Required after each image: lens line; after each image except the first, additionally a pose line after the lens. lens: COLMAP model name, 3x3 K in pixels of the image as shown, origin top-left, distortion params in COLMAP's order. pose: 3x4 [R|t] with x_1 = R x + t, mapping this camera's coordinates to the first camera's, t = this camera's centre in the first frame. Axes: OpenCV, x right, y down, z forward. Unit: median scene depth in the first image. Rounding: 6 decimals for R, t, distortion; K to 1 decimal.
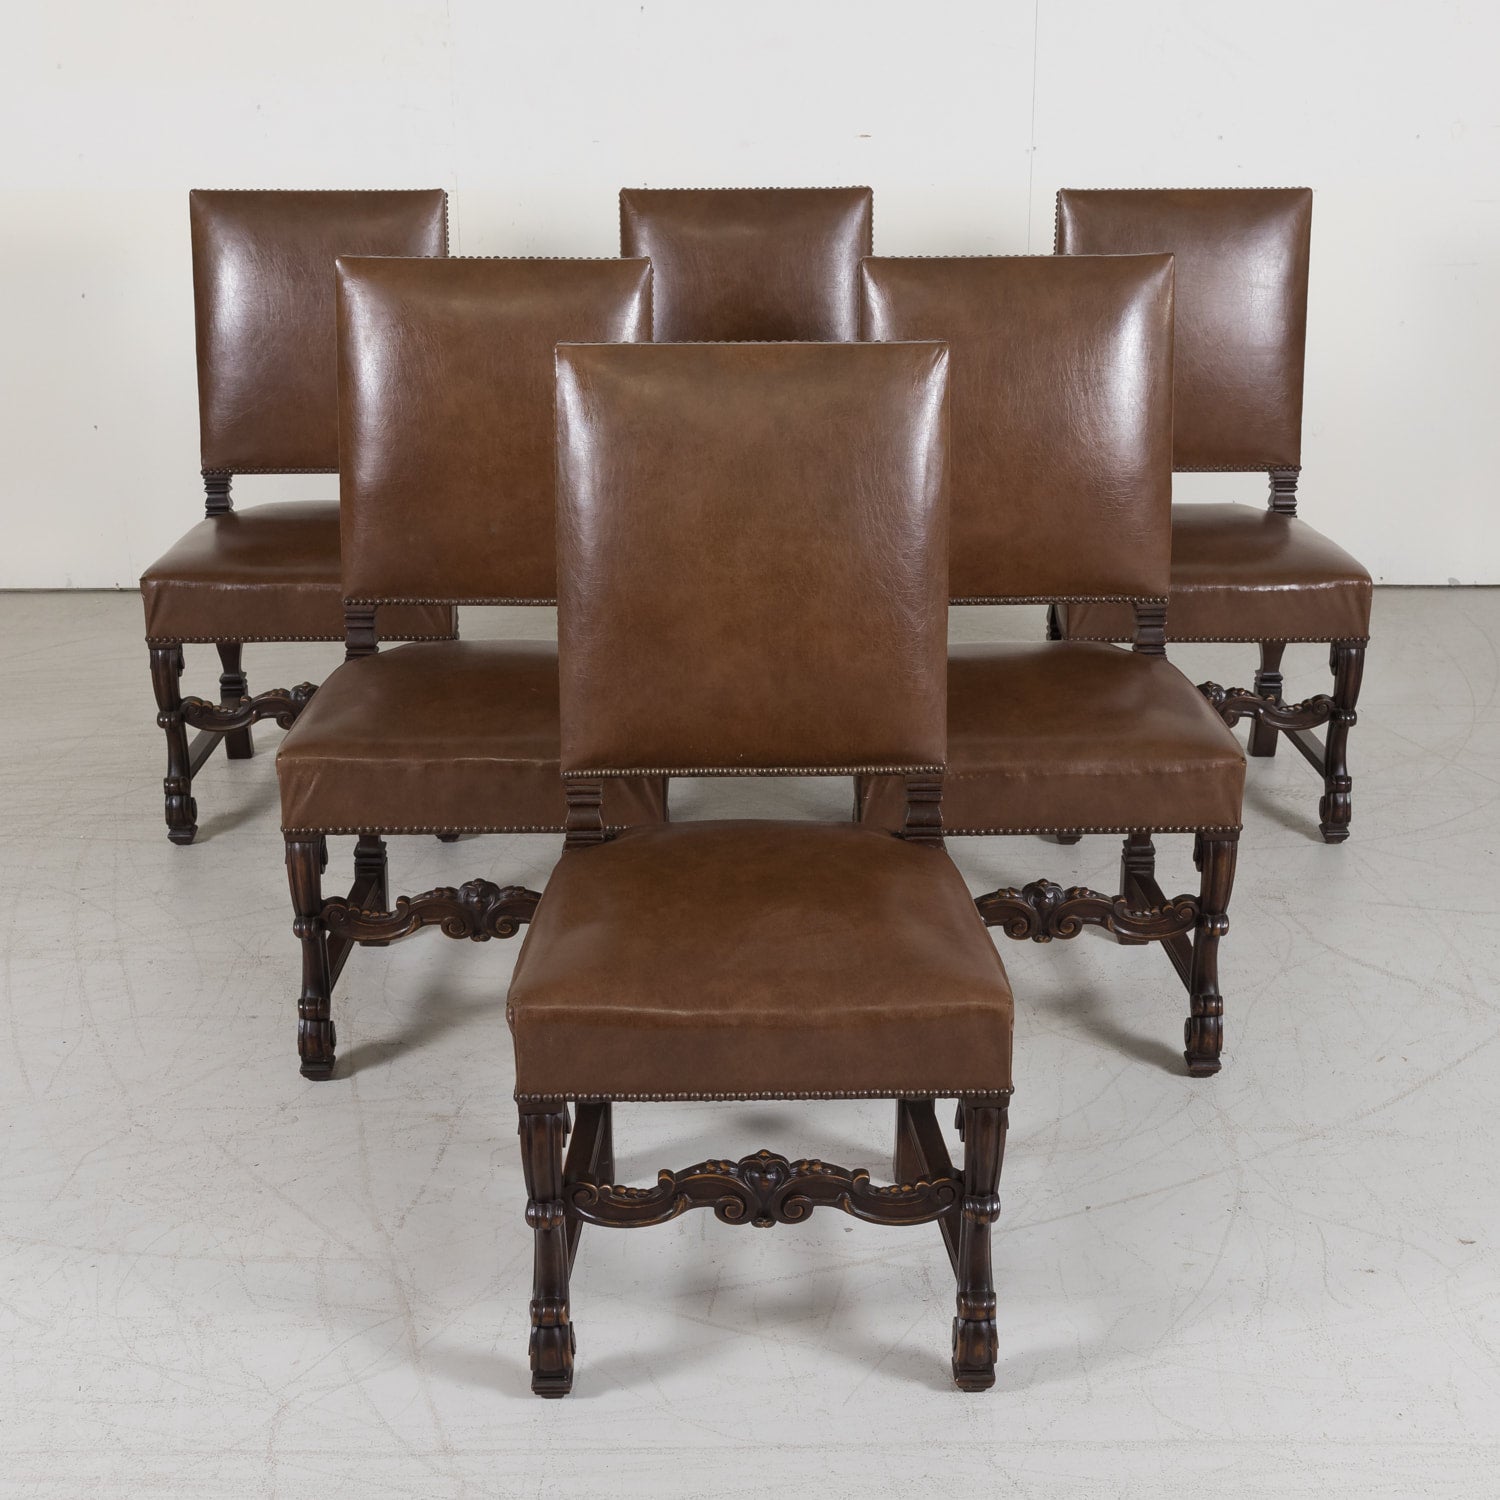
lens RADIAL K [[2142.8, 0, 763.3], [0, 2142.8, 709.0], [0, 0, 1]] dist [-0.012162, 0.000000]
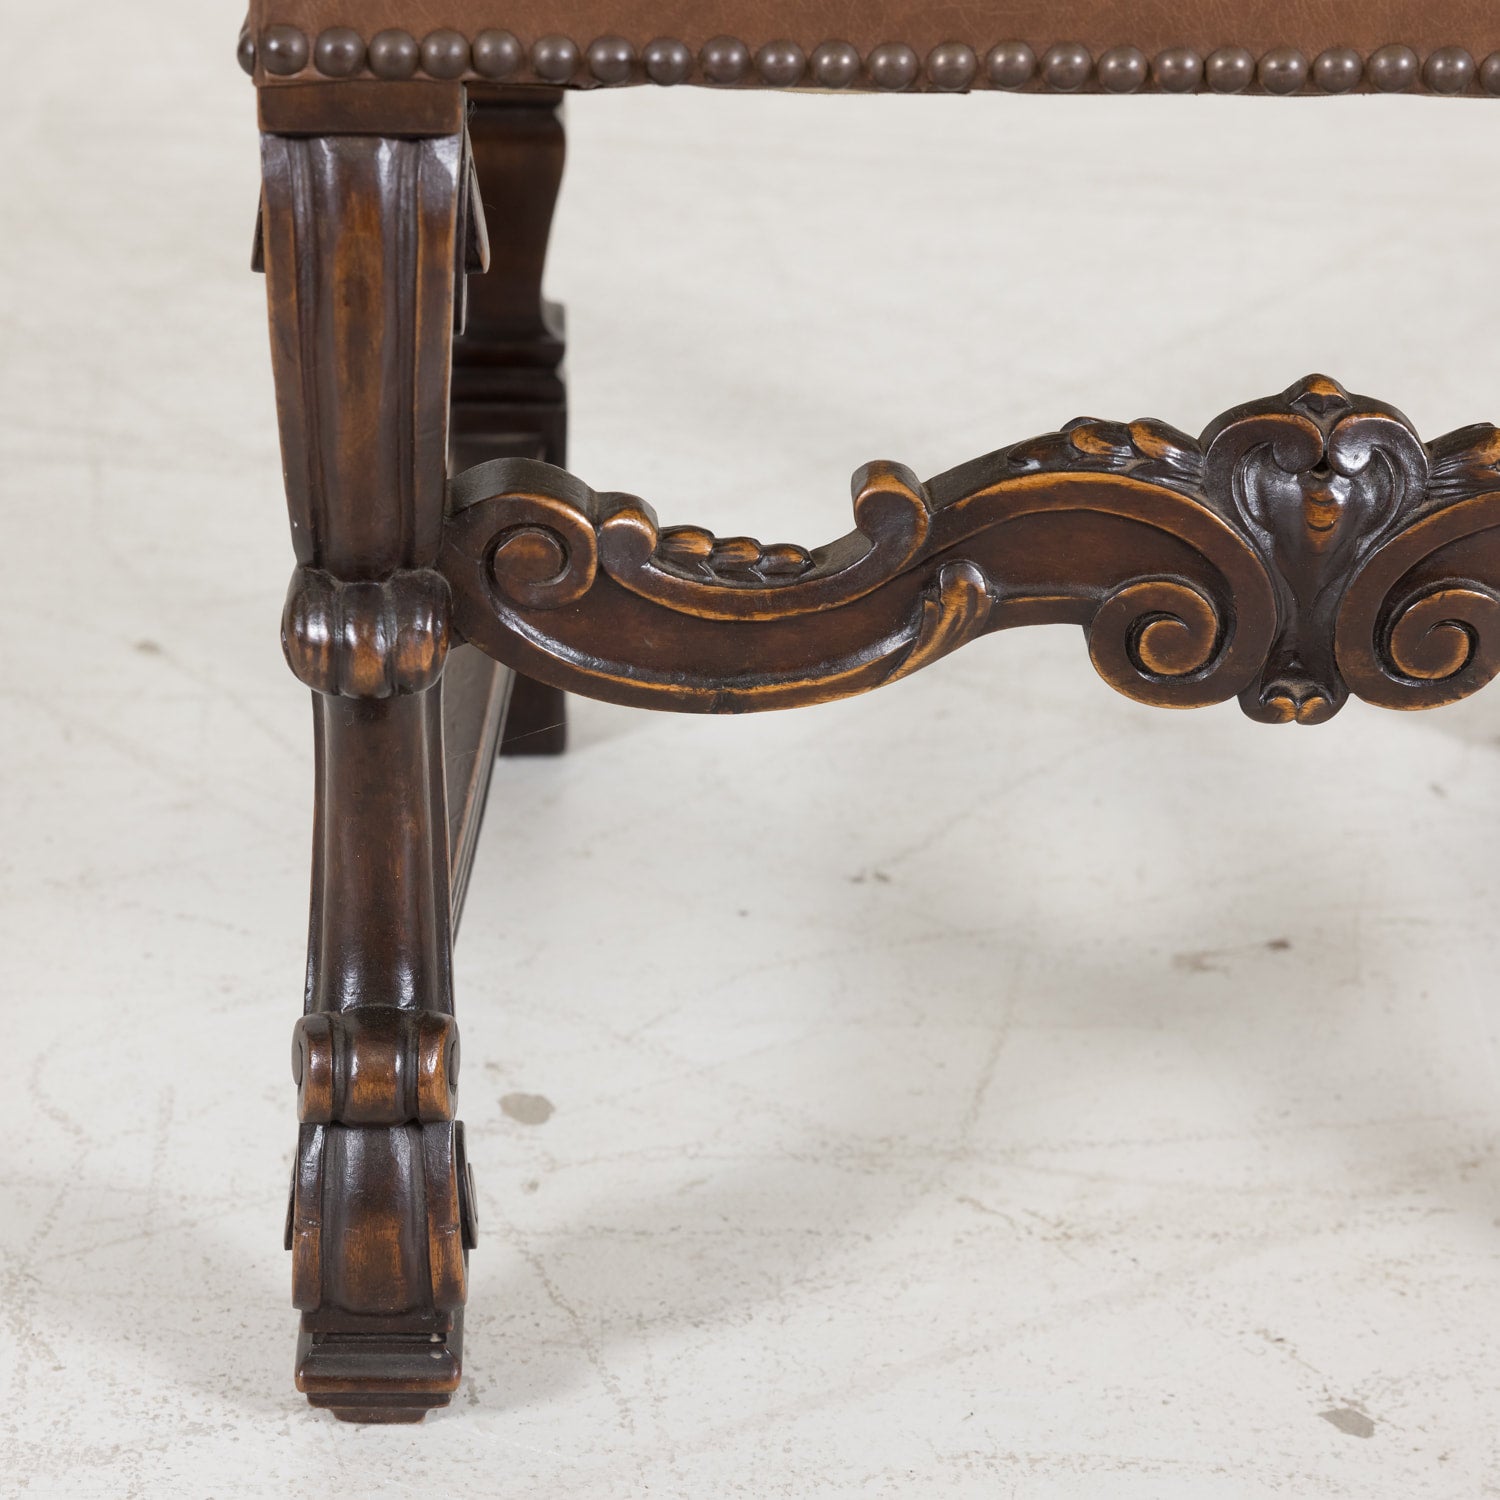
lens RADIAL K [[3959.4, 0, 651.4], [0, 3959.4, 810.8], [0, 0, 1]] dist [0.017742, 0.000000]
pose [[0.999846, 0.017485, 0.001662, -0.070652], [-0.017558, 0.992653, 0.119712, 0.200477], [0.000444, -0.119723, 0.992807, 0.564920]]
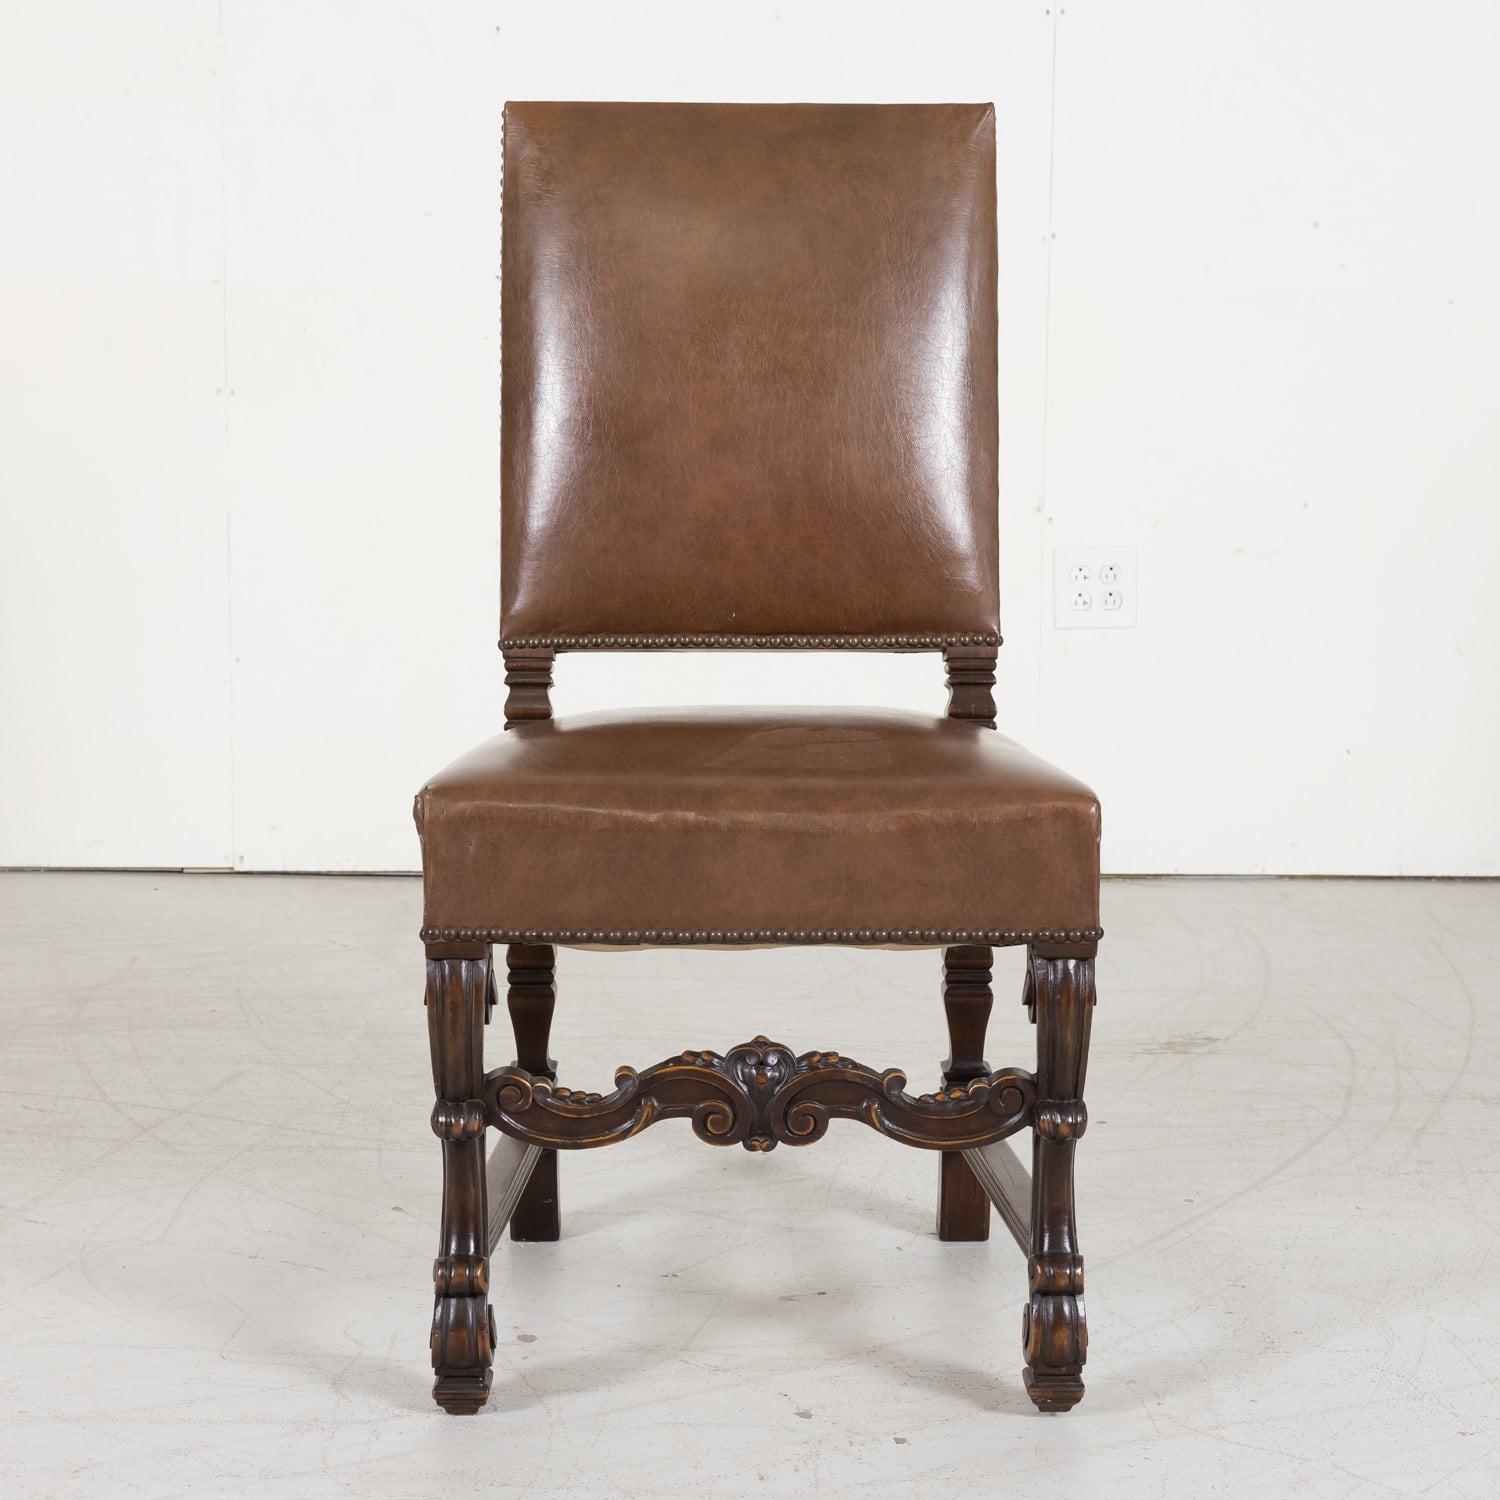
lens RADIAL K [[2531.4, 0, 741.2], [0, 2531.4, 703.1], [0, 0, 1]] dist [-0.016346, 0.000000]
pose [[0.999950, 0.003930, -0.009201, 0.001089], [-0.005851, 0.975666, -0.219183, 0.281353], [0.008116, 0.219225, 0.975640, 0.132657]]
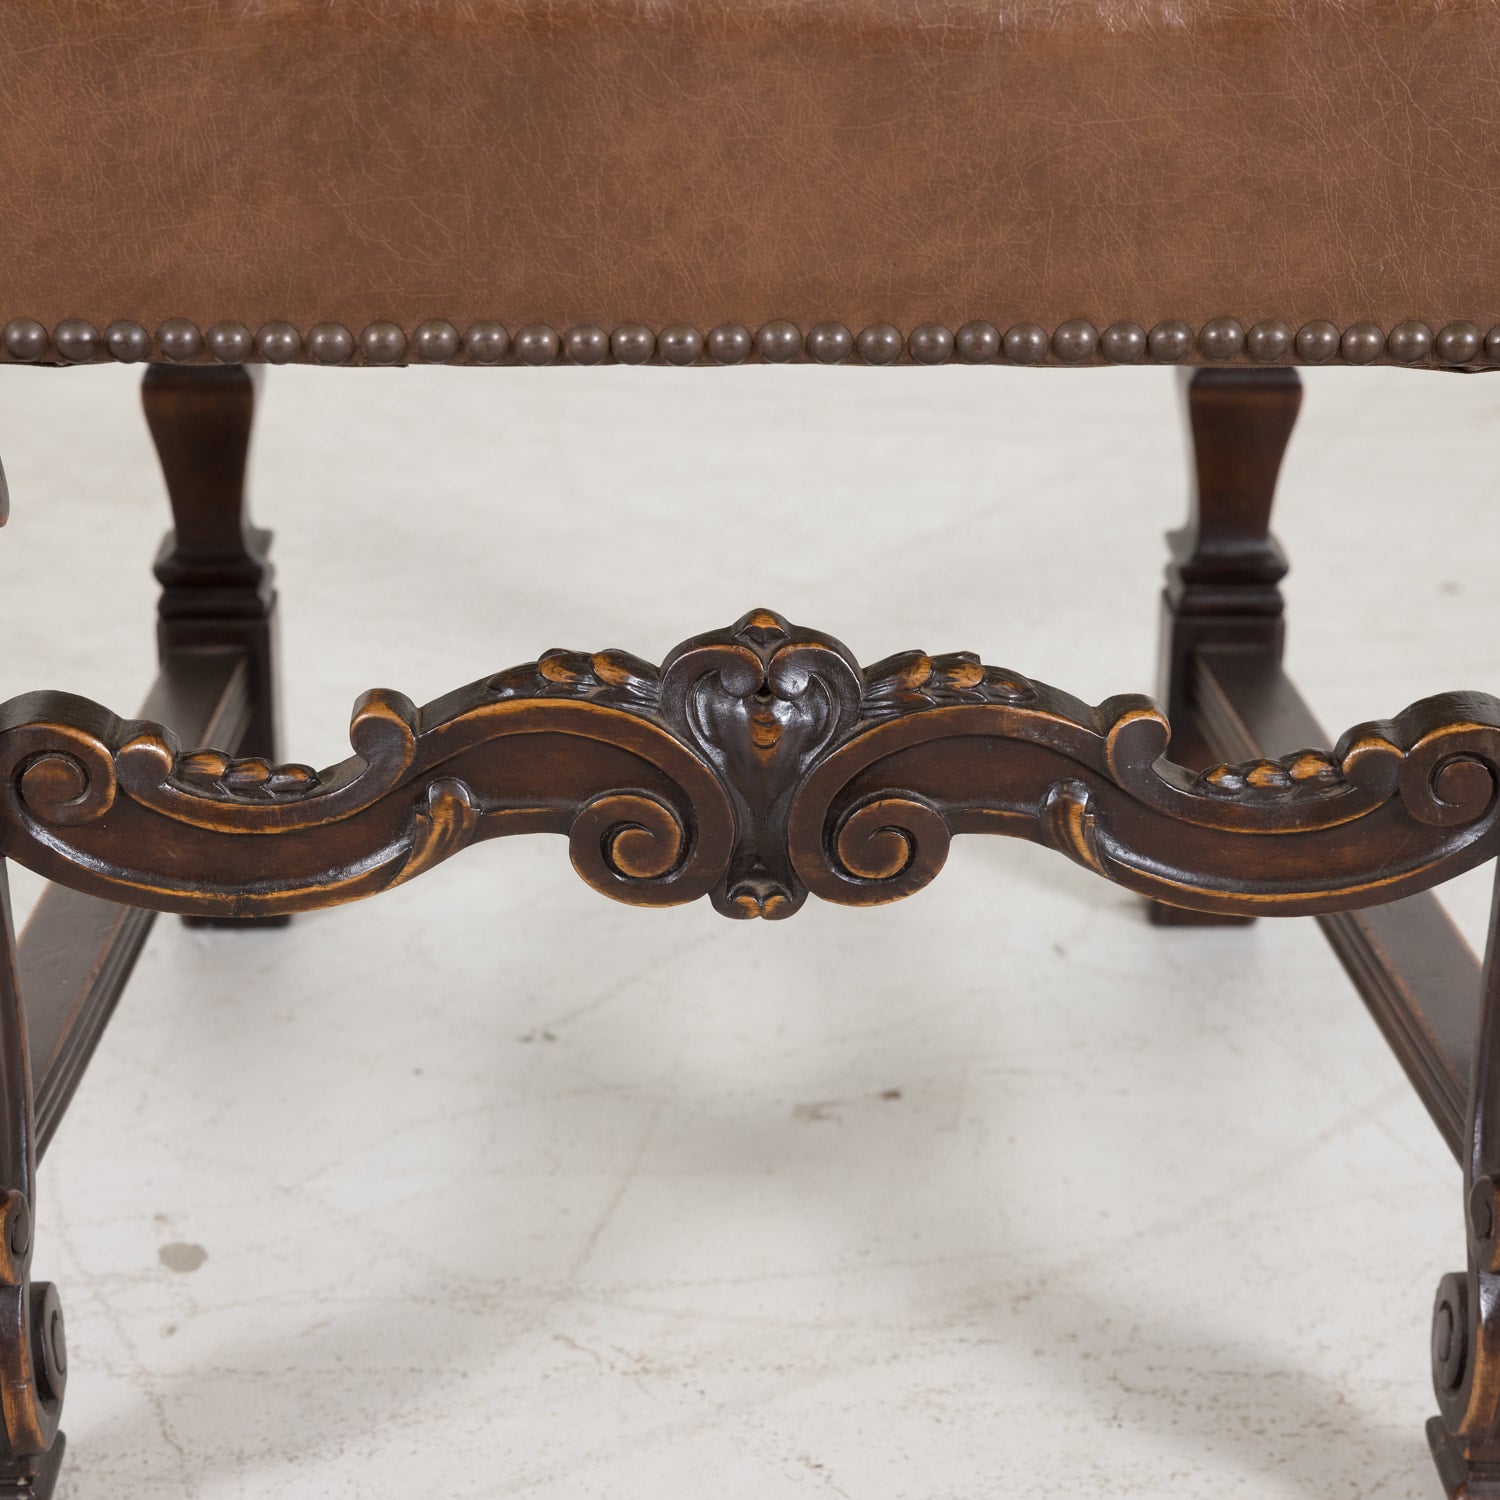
lens RADIAL K [[3412.0, 0, 752.2], [0, 3412.0, 739.4], [0, 0, 1]] dist [0.020973, 0.000000]
pose [[0.999937, 0.006255, 0.009303, -0.004598], [-0.006864, 0.997736, 0.066904, 0.191982], [-0.008863, -0.066963, 0.997716, 0.583313]]
